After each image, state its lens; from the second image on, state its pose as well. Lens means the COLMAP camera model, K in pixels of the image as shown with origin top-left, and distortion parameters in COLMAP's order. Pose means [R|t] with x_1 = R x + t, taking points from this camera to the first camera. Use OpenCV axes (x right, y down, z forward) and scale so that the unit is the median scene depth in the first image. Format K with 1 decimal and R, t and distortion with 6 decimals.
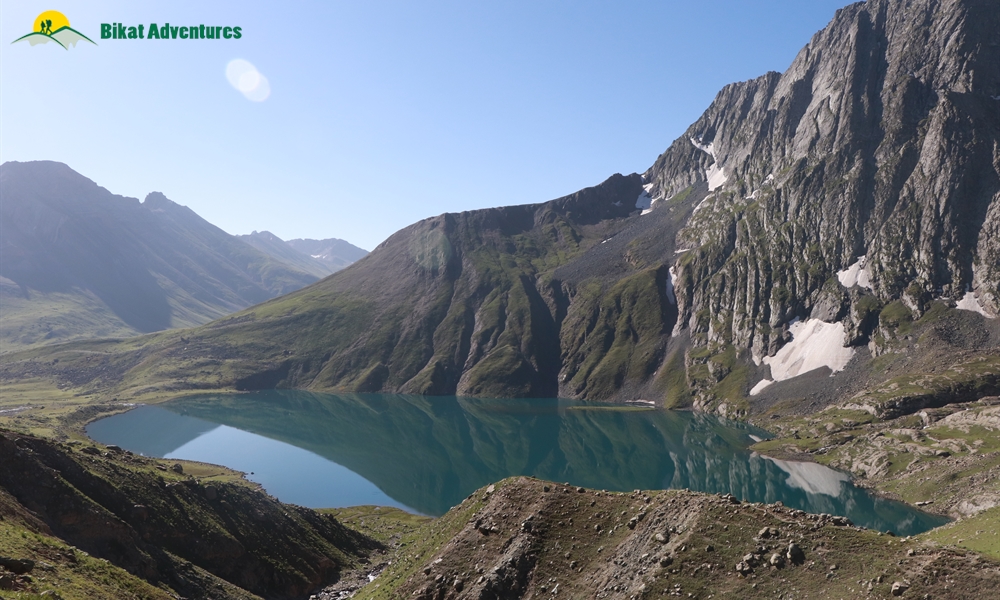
lens RADIAL K [[930.1, 0, 500.0], [0, 930.1, 300.0], [0, 0, 1]] dist [-0.044968, 0.019249]
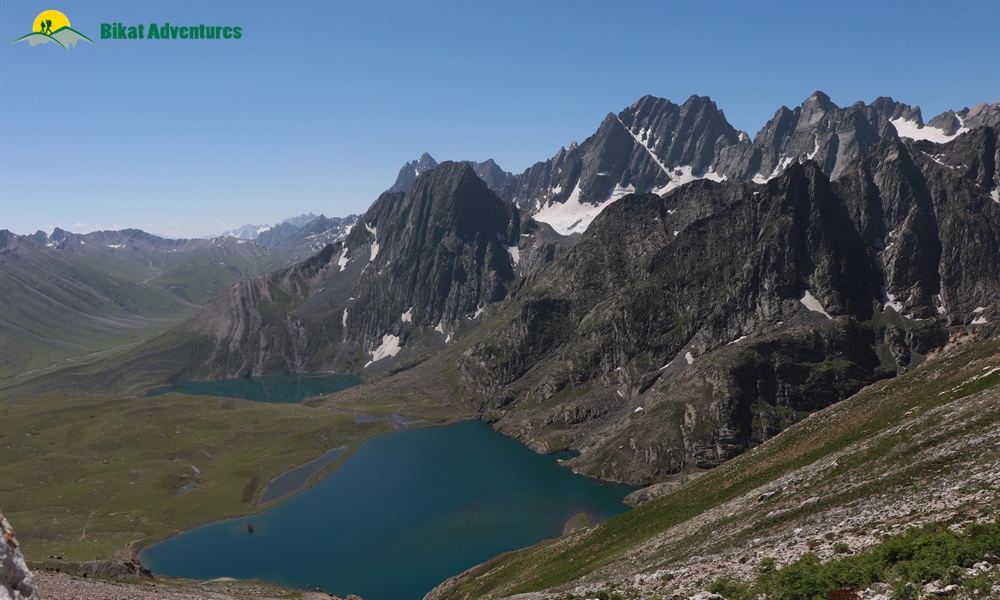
lens RADIAL K [[930.1, 0, 500.0], [0, 930.1, 300.0], [0, 0, 1]] dist [-0.044968, 0.019249]
pose [[0.970142, -0.090875, 0.224868, 0.047439], [0.072074, 0.993288, 0.090470, -0.289733], [-0.231580, -0.071561, 0.970180, -1.614981]]
